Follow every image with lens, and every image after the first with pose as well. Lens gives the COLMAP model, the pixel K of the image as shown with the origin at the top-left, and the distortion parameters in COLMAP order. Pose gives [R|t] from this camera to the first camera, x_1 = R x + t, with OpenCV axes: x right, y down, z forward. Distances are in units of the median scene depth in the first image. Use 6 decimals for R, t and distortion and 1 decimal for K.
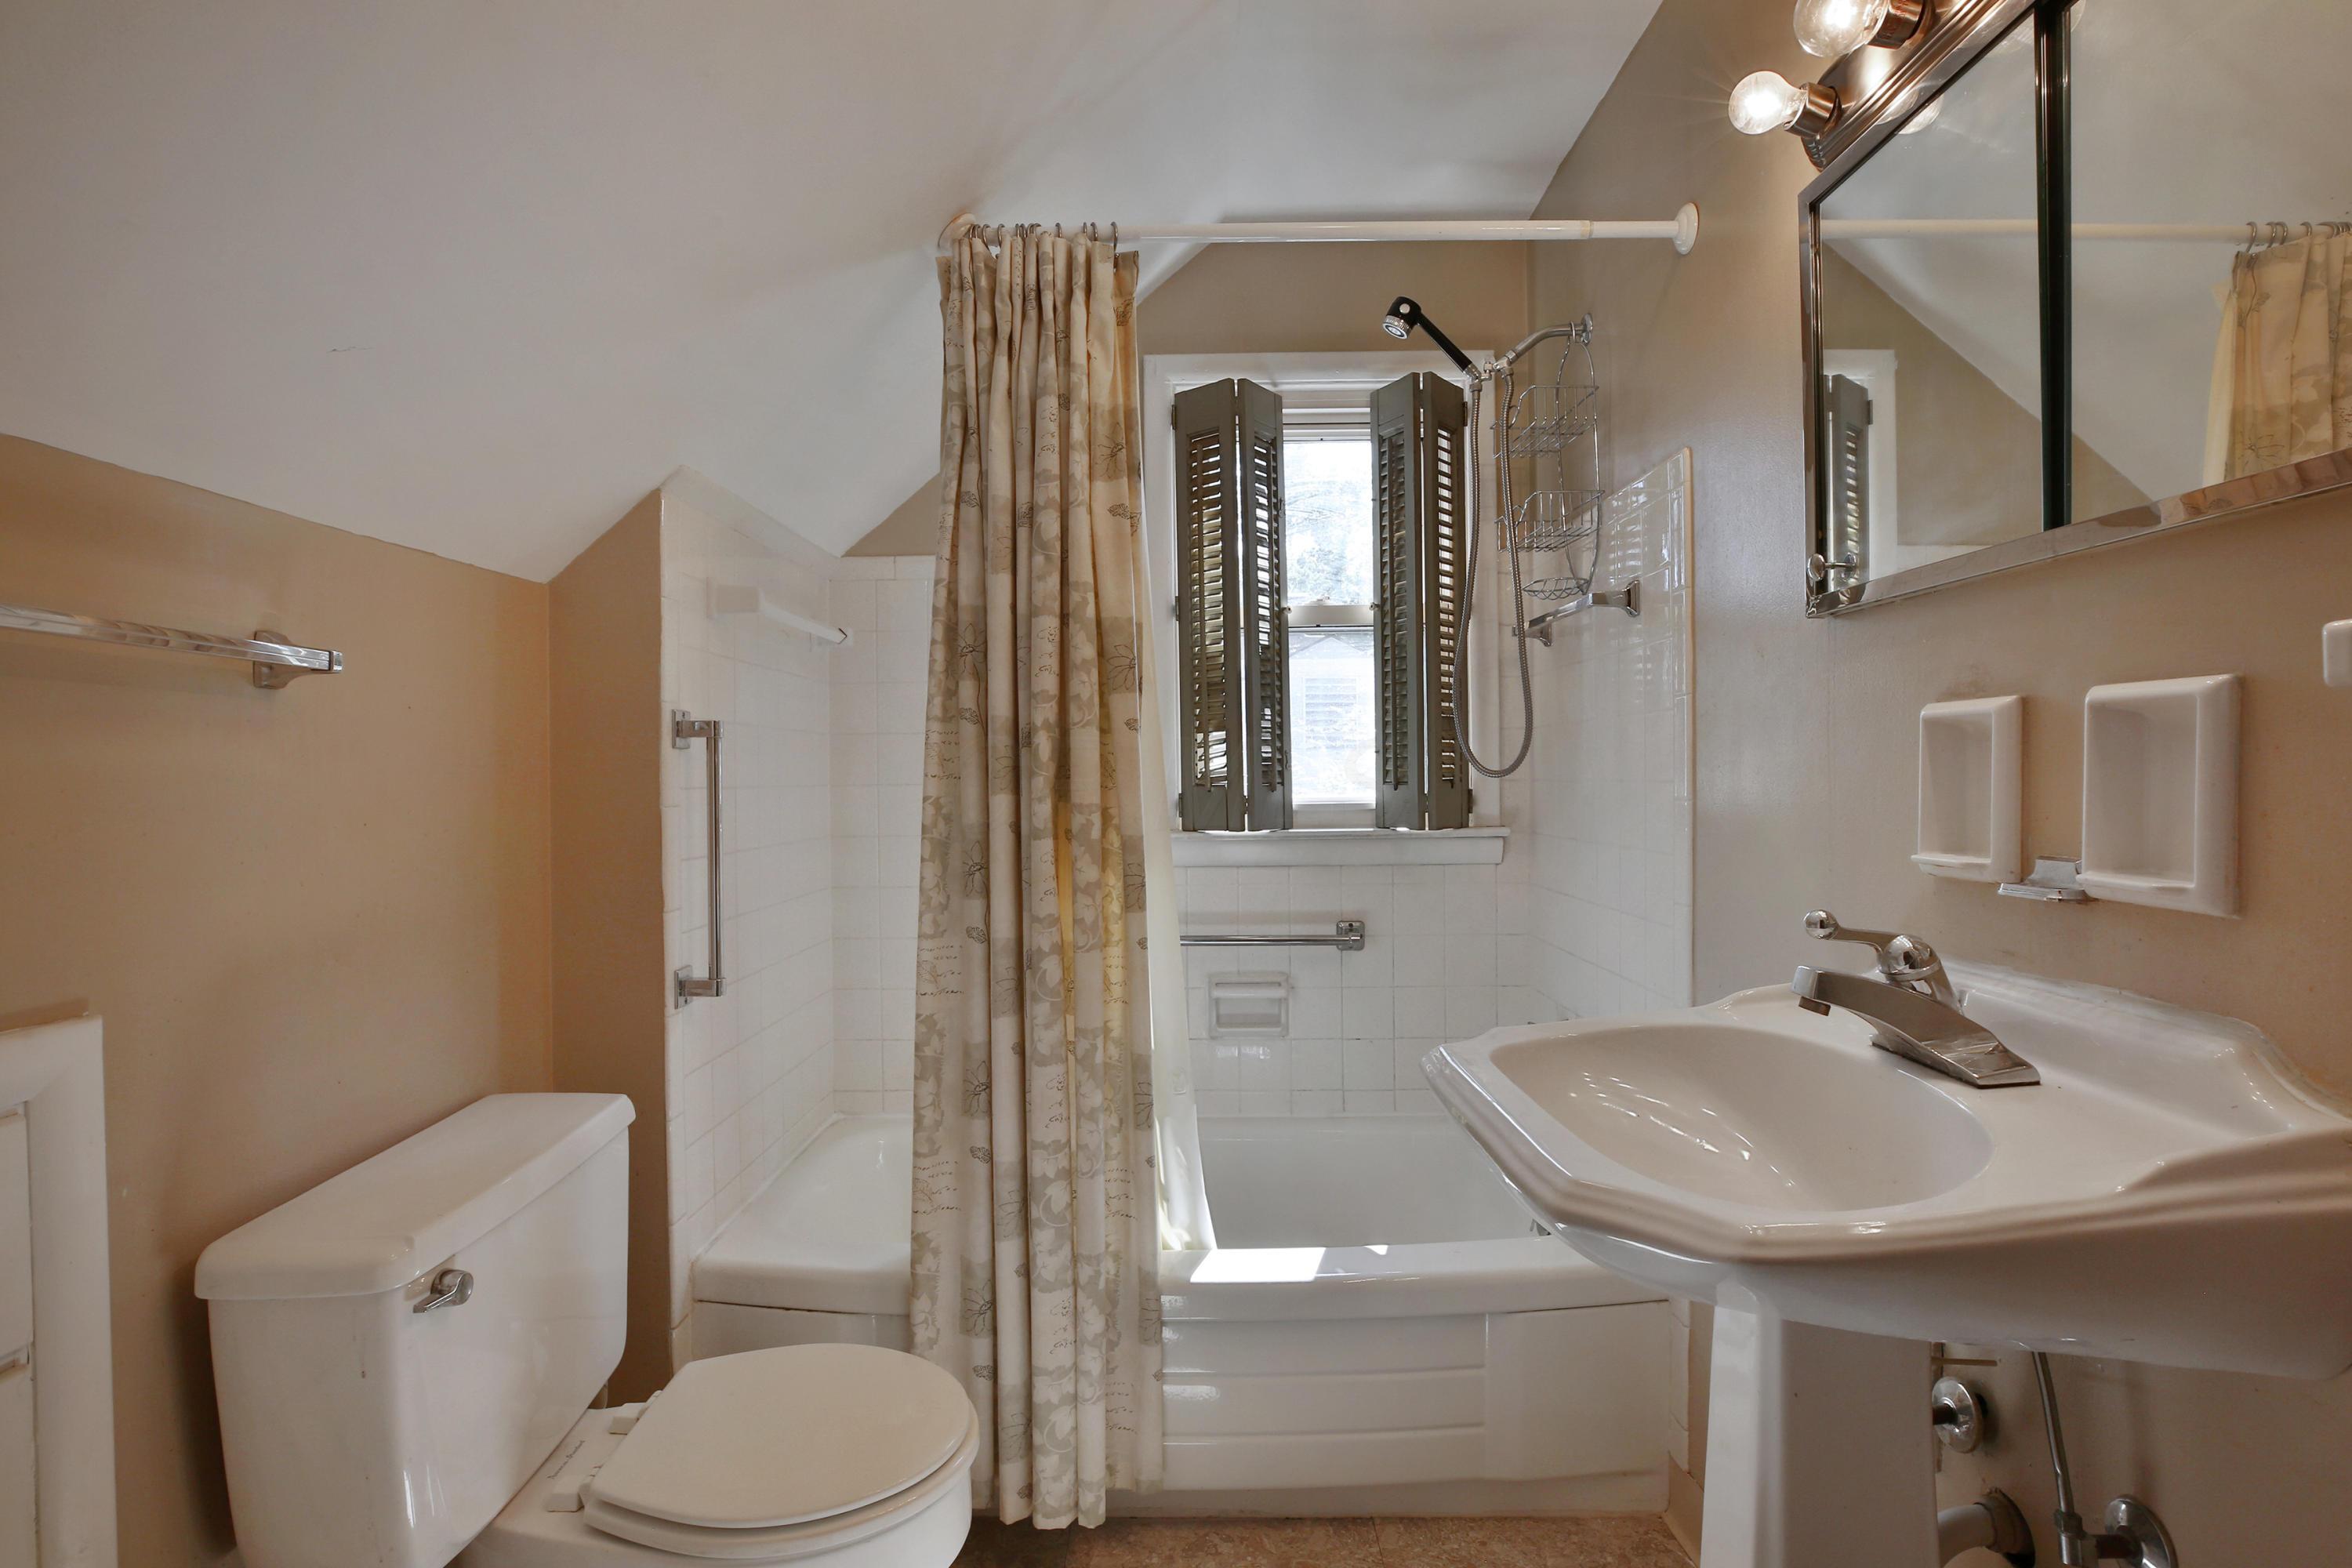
lens RADIAL K [[1171.7, 0, 1180.0], [0, 1171.7, 785.2], [0, 0, 1]] dist [-0.031102, 0.006531]
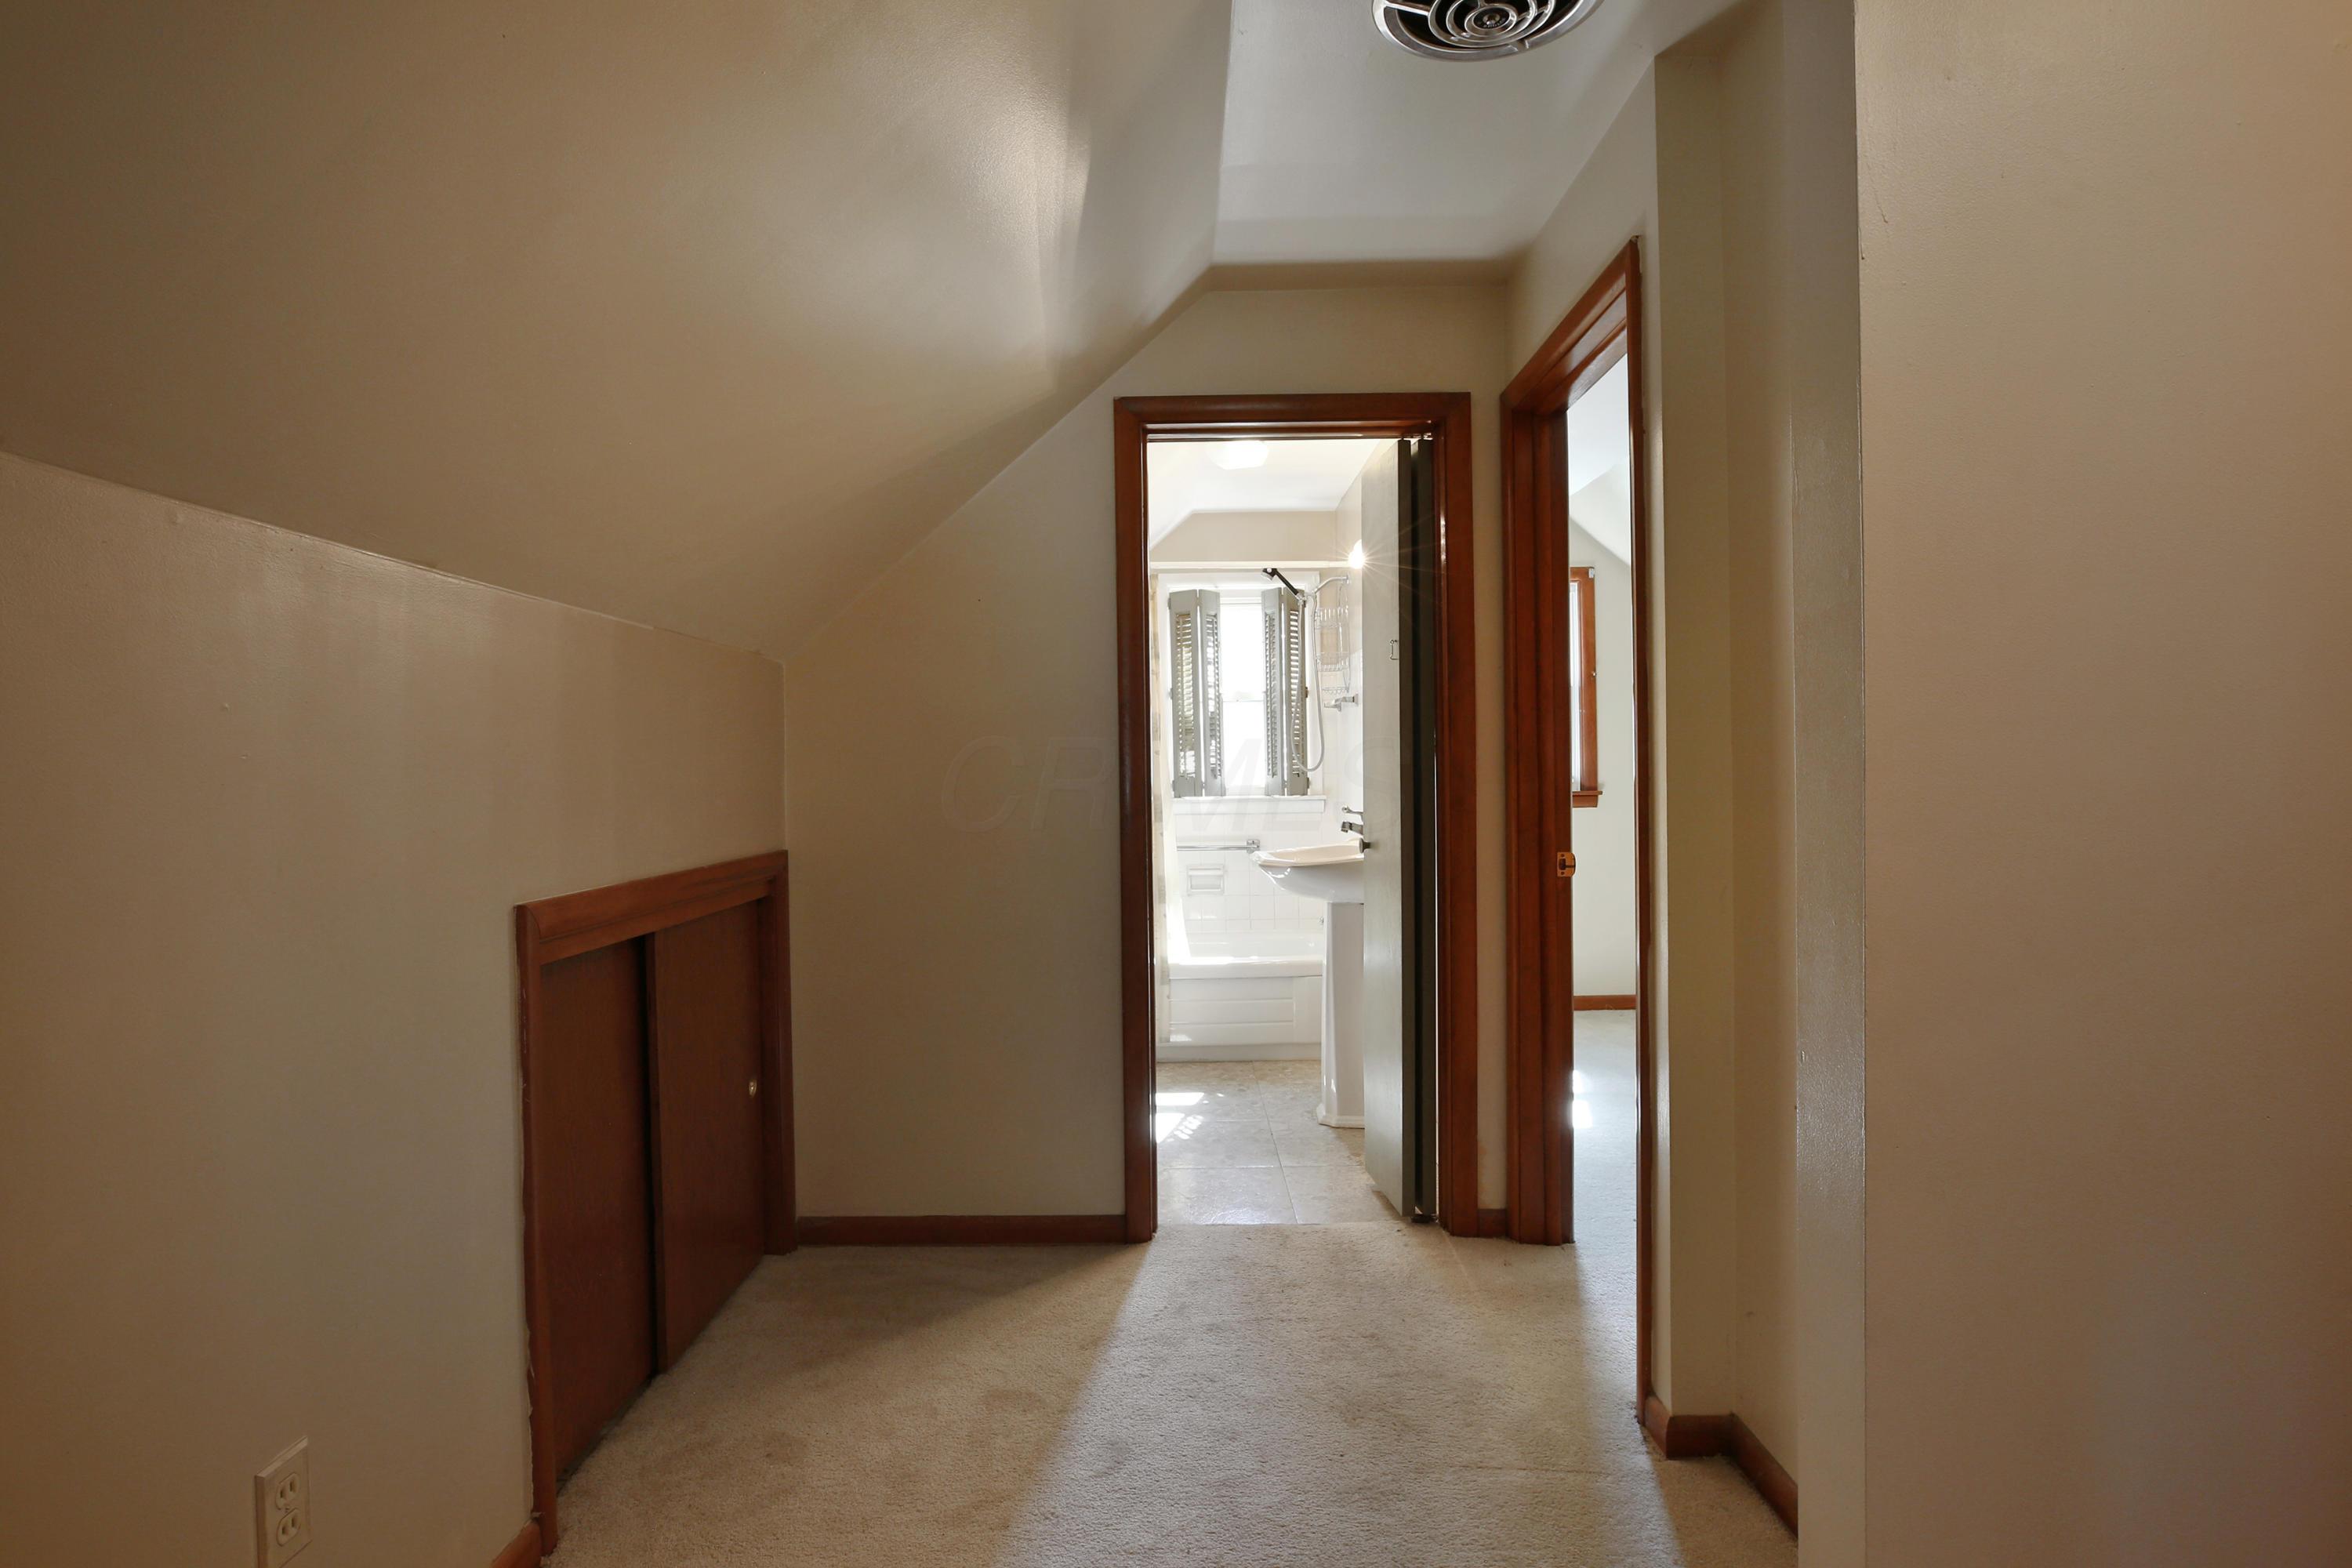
lens RADIAL K [[1187.7, 0, 1173.6], [0, 1187.7, 782.3], [0, 0, 1]] dist [-0.030232, 0.003579]
pose [[0.999940, -0.007126, 0.008336, -0.017204], [0.007135, 0.999974, -0.000976, 0.012944], [-0.008329, 0.001035, 0.999965, -1.188019]]
